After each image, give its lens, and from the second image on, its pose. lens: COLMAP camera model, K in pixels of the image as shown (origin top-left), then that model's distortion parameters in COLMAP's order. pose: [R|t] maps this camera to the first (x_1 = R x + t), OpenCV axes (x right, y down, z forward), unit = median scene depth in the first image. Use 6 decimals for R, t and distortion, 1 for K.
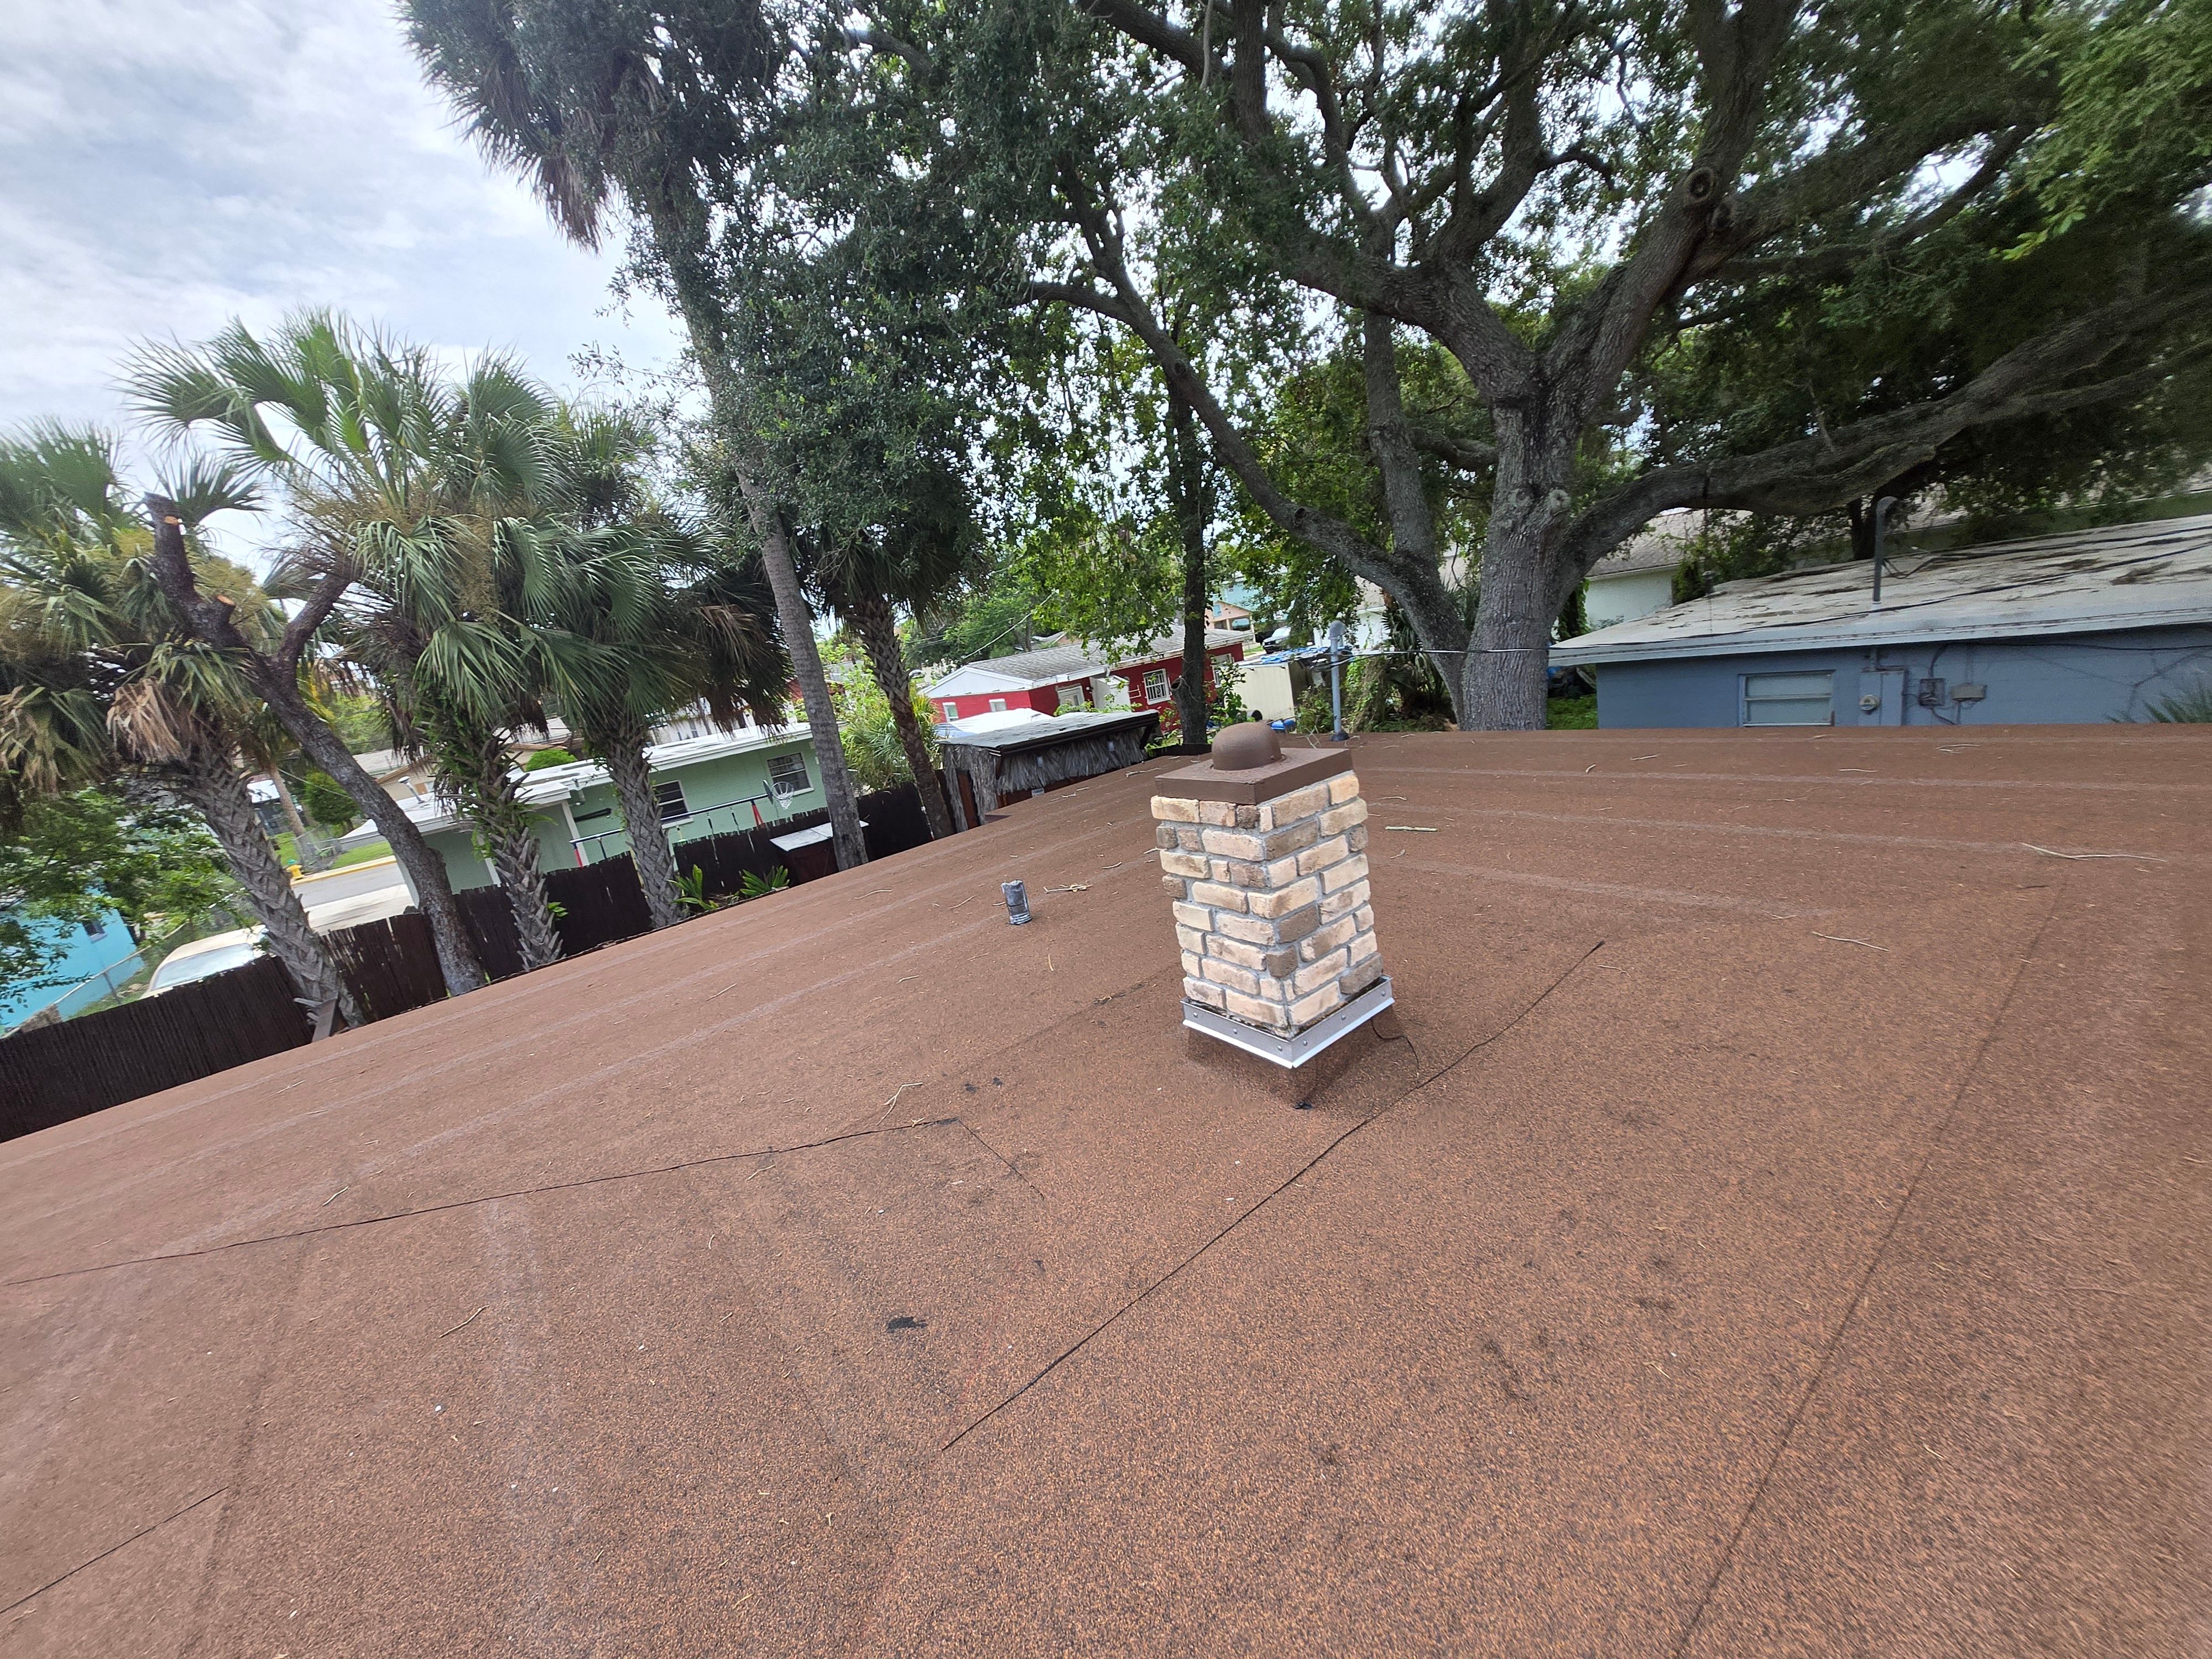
lens RADIAL K [[872.1, 0, 1143.3], [0, 872.1, 826.3], [0, 0, 1]] dist [0.000148, 0.000853]
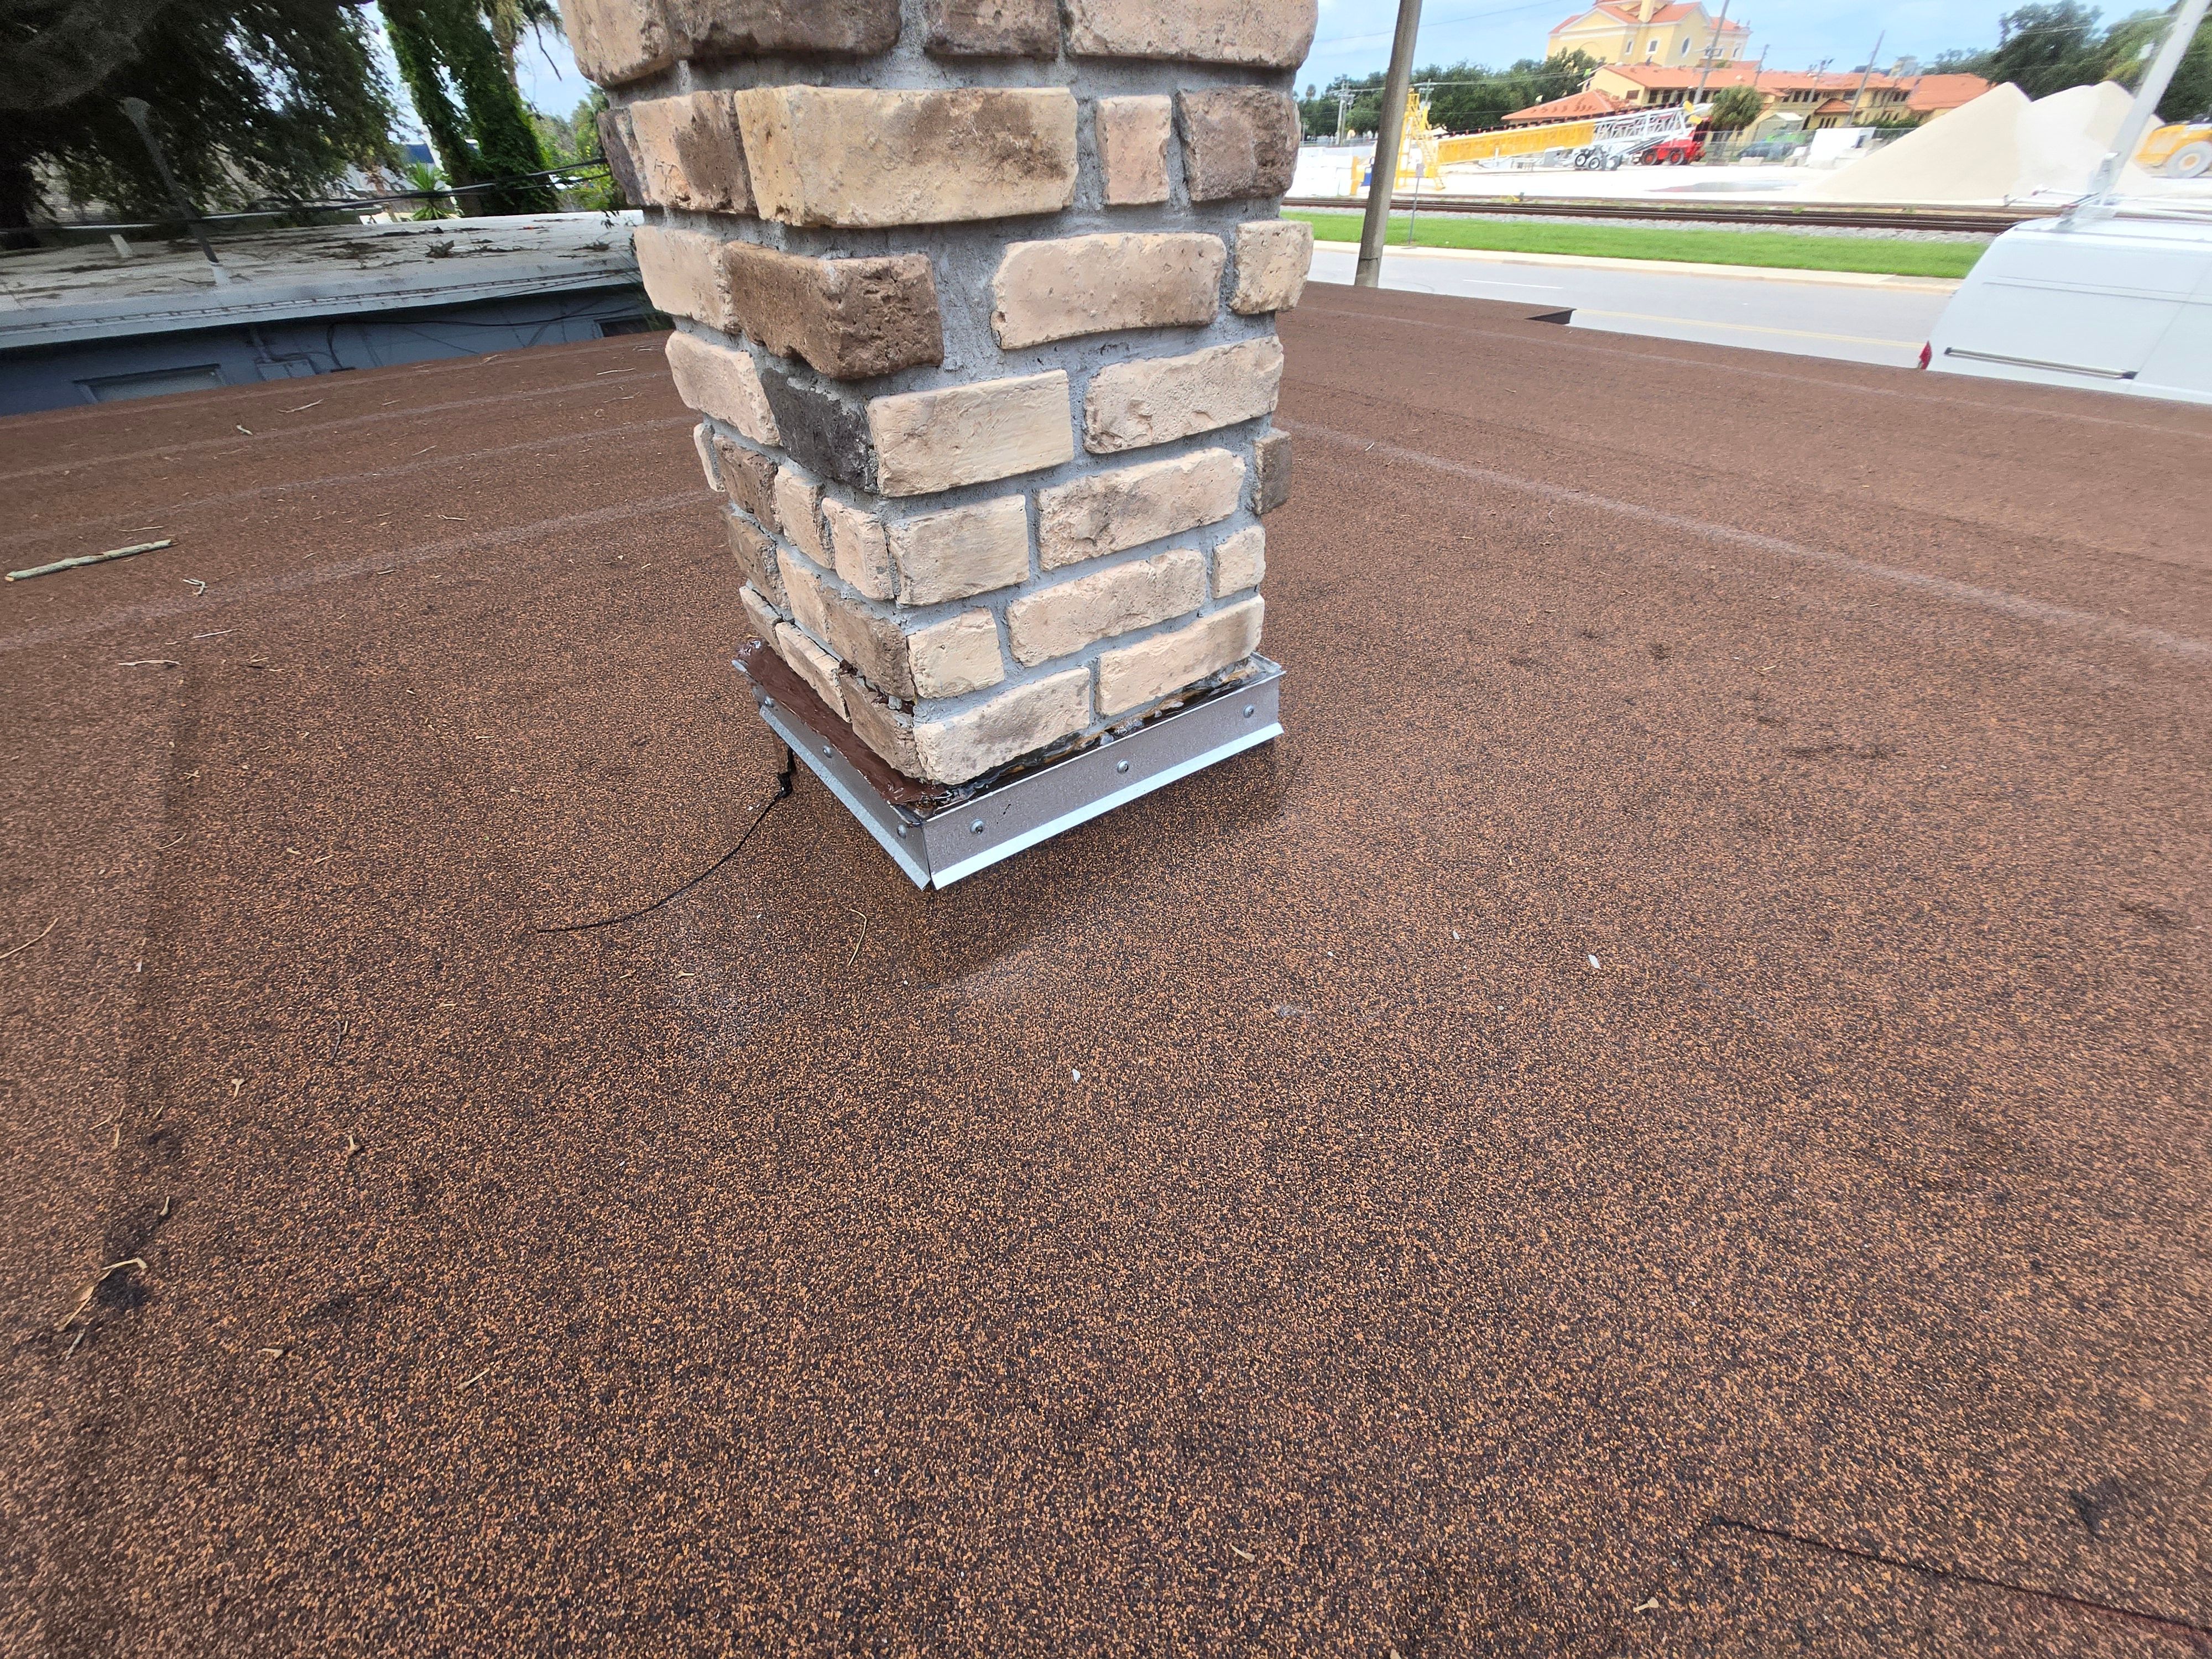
lens RADIAL K [[872.1, 0, 1061.0], [0, 872.1, 849.9], [0, 0, 1]] dist [0.000148, 0.000853]
pose [[0.042001, -0.481642, 0.875361, -0.061365], [0.254387, 0.852415, 0.456810, 0.027599], [-0.966190, 0.203494, 0.158326, 0.275522]]
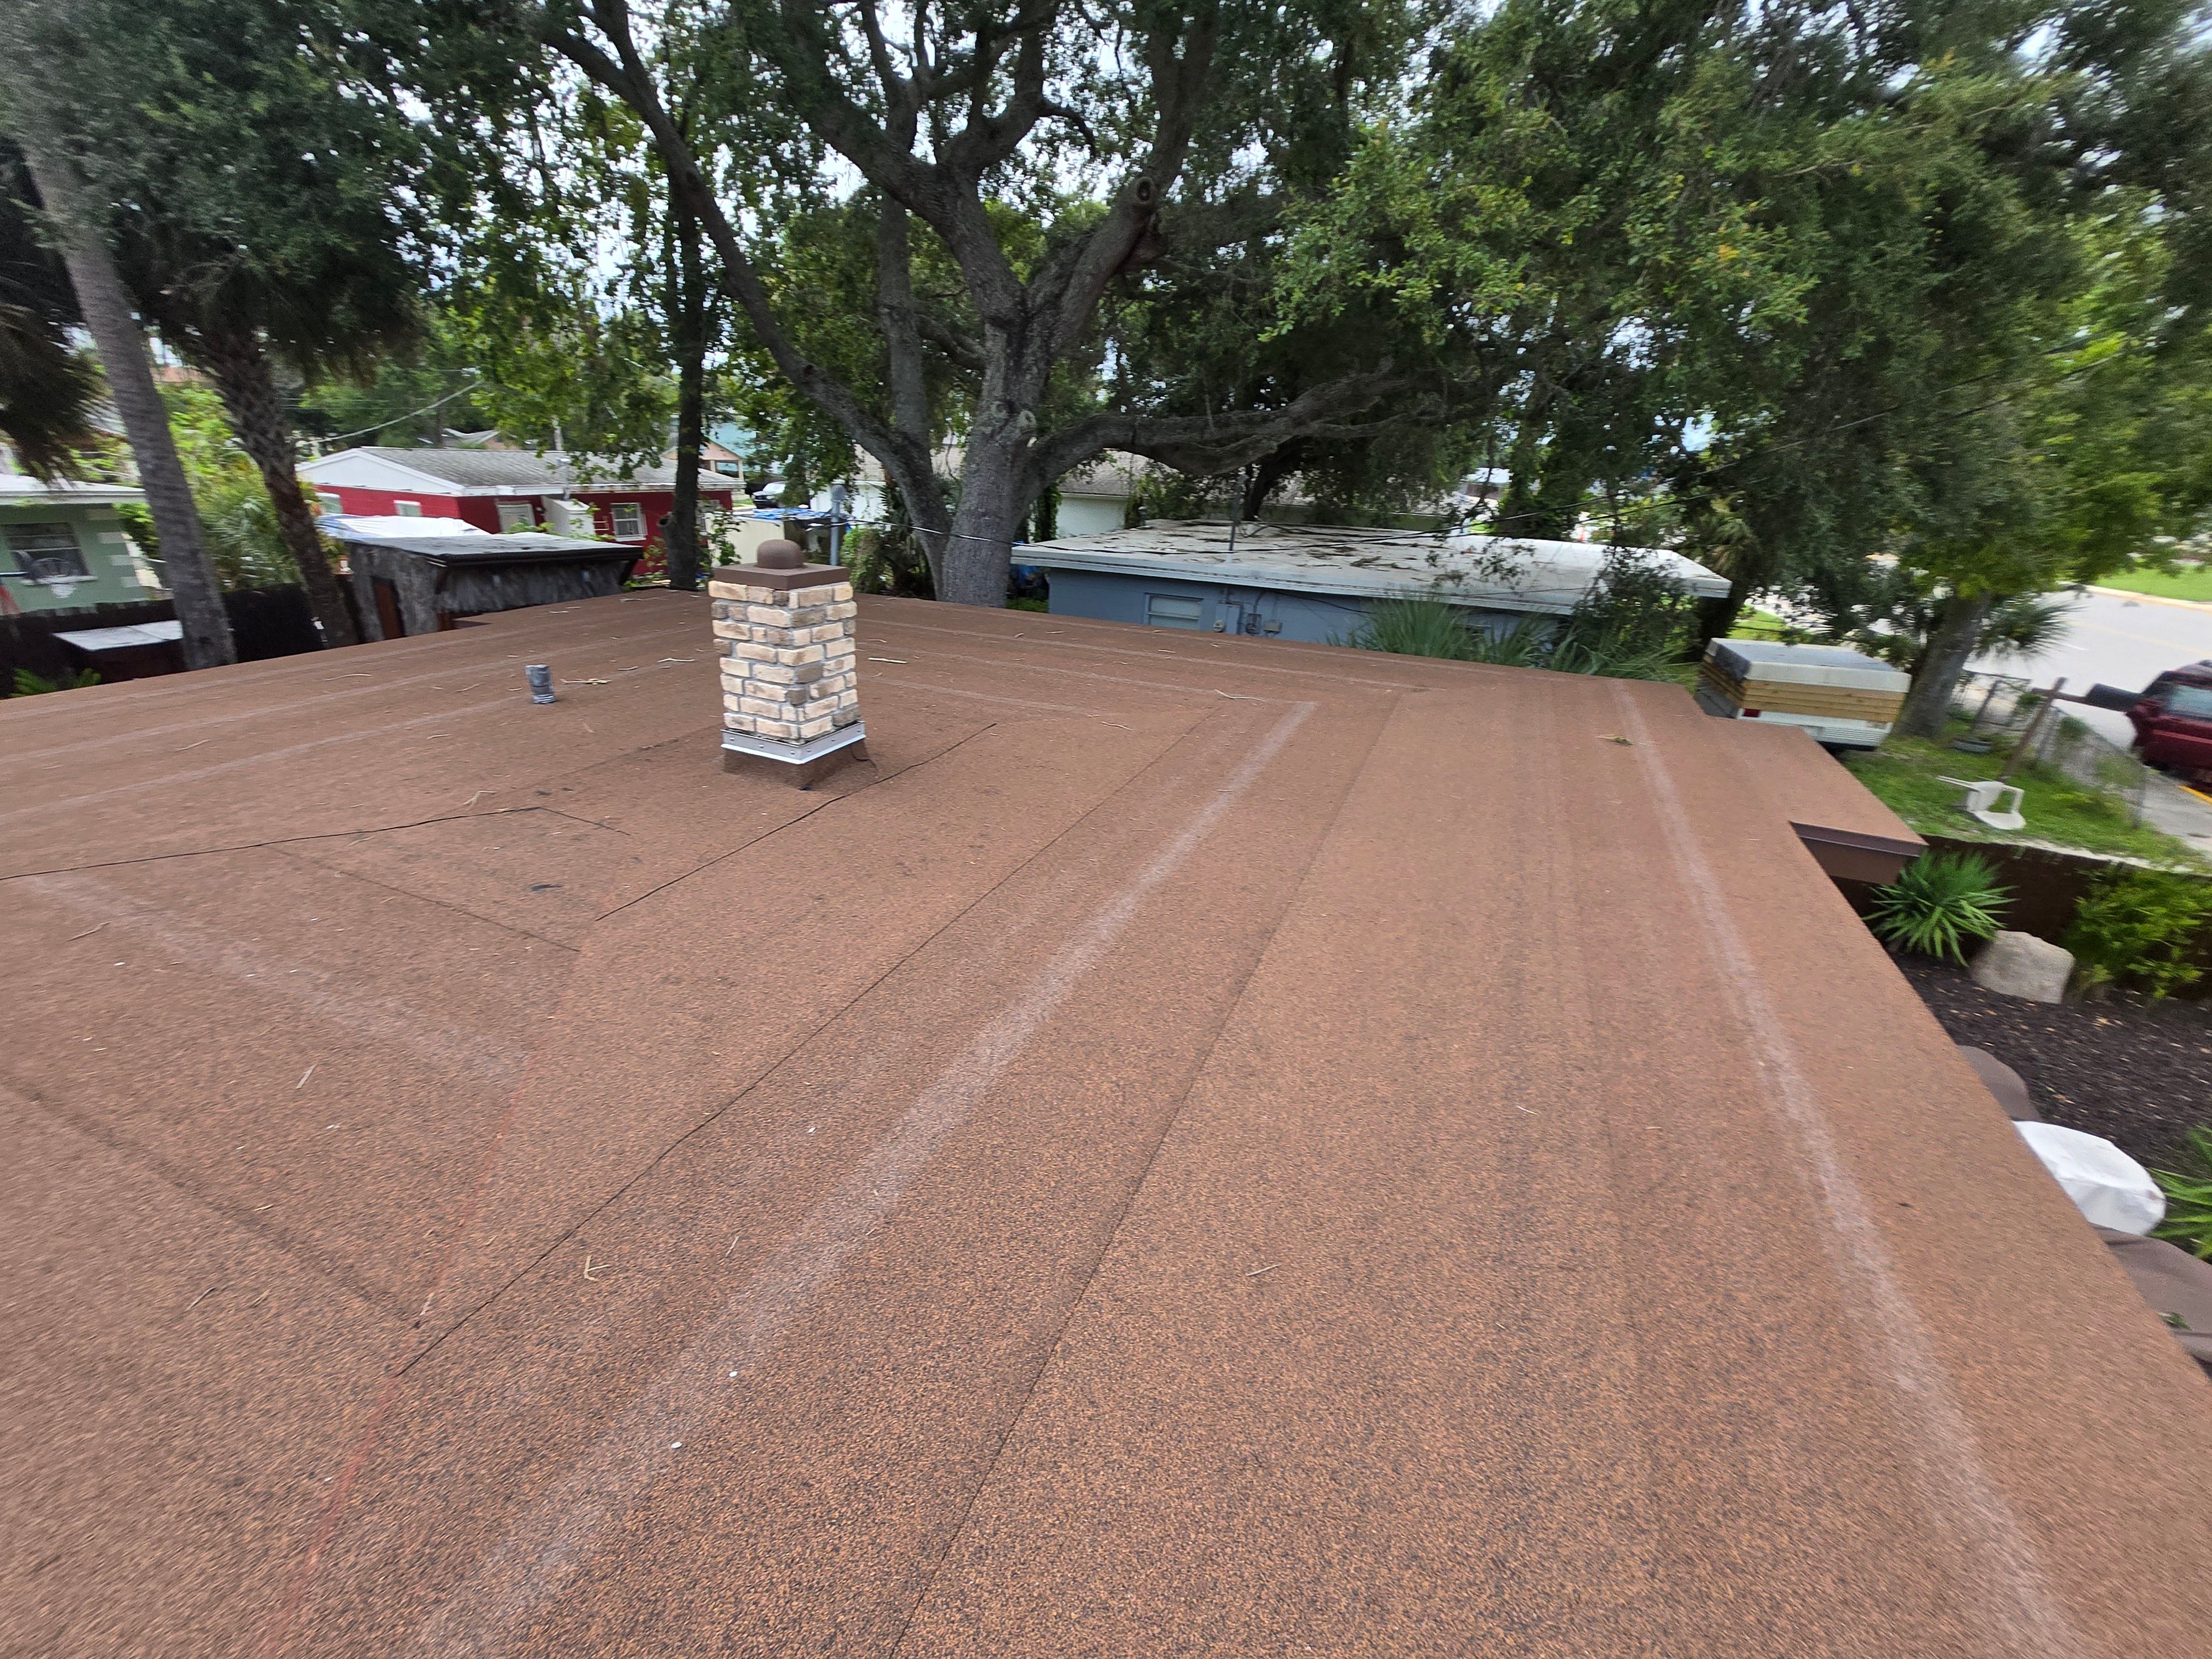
lens RADIAL K [[872.1, 0, 1068.7], [0, 872.1, 856.7], [0, 0, 1]] dist [0.000148, 0.000853]
pose [[0.881197, 0.008073, 0.472681, -0.040396], [-0.086152, 0.985854, 0.143772, 0.045452], [-0.464833, -0.167414, 0.869426, -0.175213]]
